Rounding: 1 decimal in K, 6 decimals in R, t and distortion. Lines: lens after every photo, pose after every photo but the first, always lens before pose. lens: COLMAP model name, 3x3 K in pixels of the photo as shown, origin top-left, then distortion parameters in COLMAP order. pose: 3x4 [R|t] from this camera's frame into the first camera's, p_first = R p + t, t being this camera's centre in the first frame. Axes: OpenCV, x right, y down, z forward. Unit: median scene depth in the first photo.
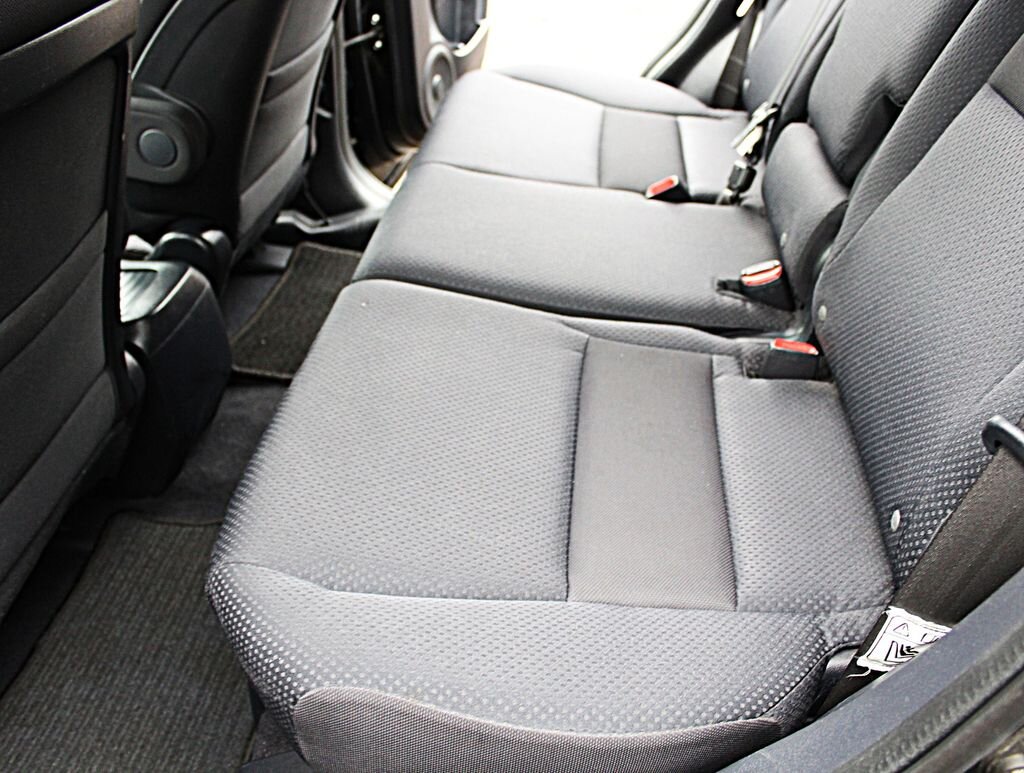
lens RADIAL K [[958.7, 0, 514.5], [0, 958.7, 382.4], [0, 0, 1]] dist [-0.164042, 0.158955]
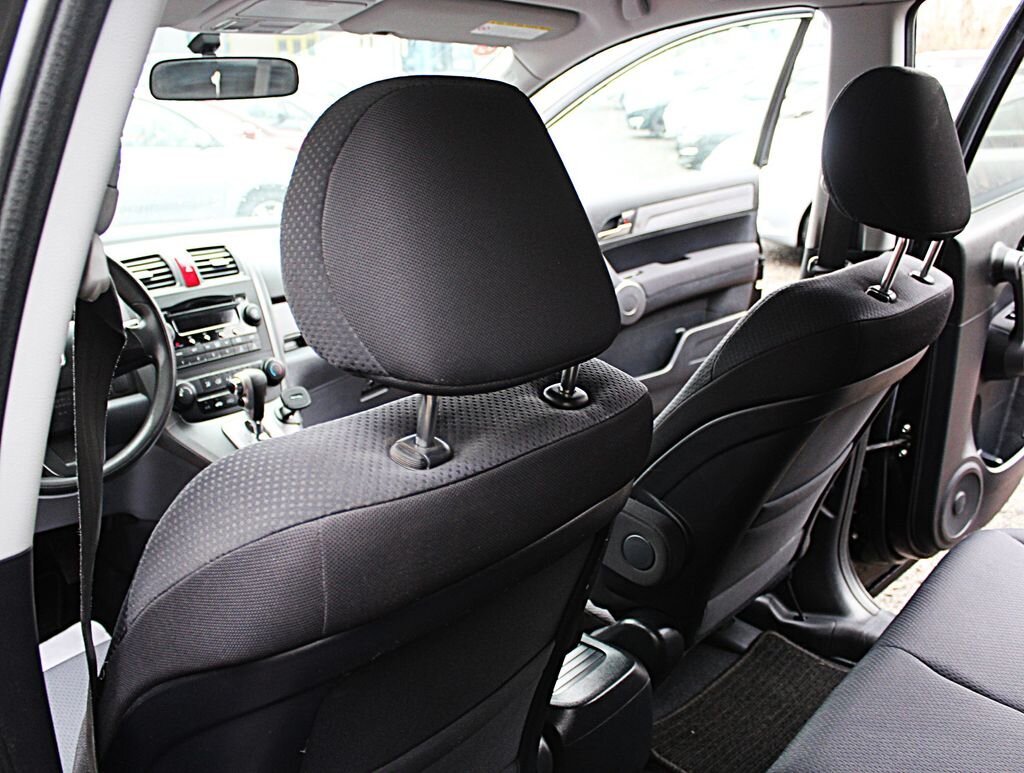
lens RADIAL K [[958.7, 0, 514.5], [0, 958.7, 382.4], [0, 0, 1]] dist [-0.164042, 0.158955]
pose [[0.825461, 0.200221, -0.527755, 0.023071], [-0.338054, 0.924110, -0.178158, -0.142069], [0.452033, 0.325473, 0.830502, -0.013874]]
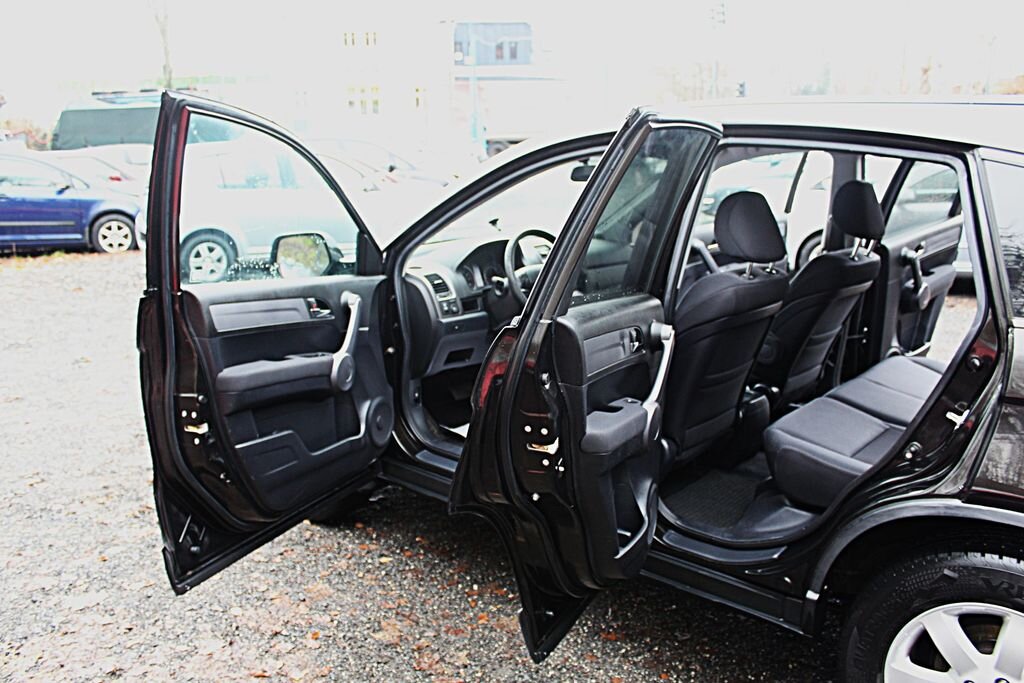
lens RADIAL K [[848.7, 0, 511.1], [0, 848.7, 345.9], [0, 0, 1]] dist [-0.163430, 0.143956]
pose [[0.810699, 0.177986, -0.557753, 0.315017], [-0.357100, 0.905264, -0.230167, 0.459399], [0.463947, 0.385770, 0.797455, -1.082378]]
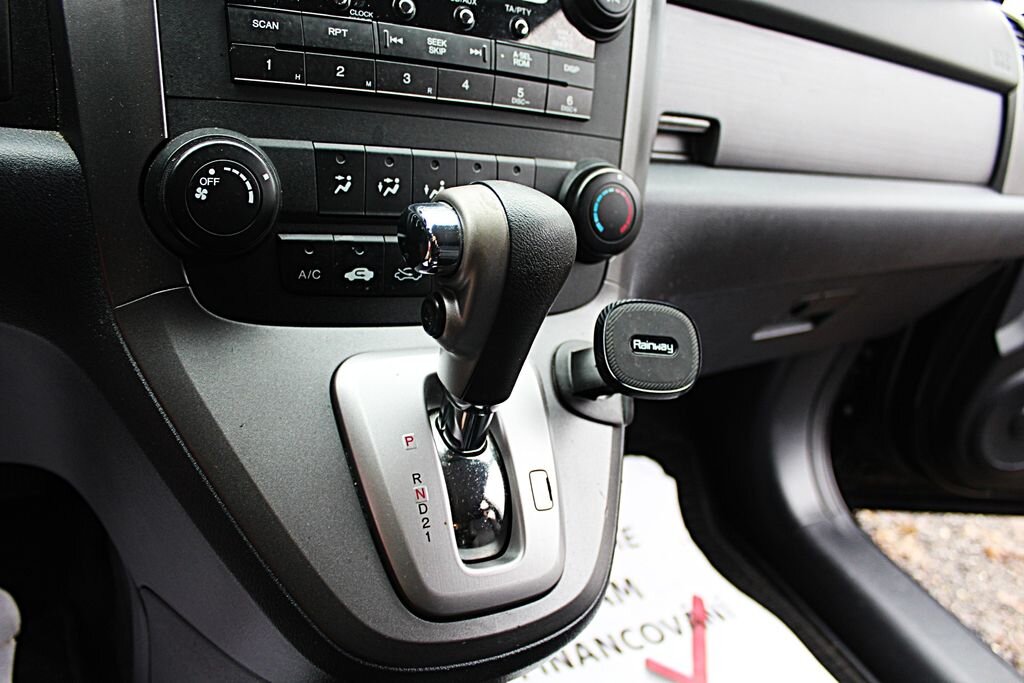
lens RADIAL K [[848.7, 0, 511.1], [0, 848.7, 345.9], [0, 0, 1]] dist [-0.163430, 0.143956]
pose [[0.529220, 0.561480, -0.636134, -0.613035], [-0.670020, 0.736534, 0.092686, -0.230881], [0.520575, 0.377171, 0.765992, 0.565819]]
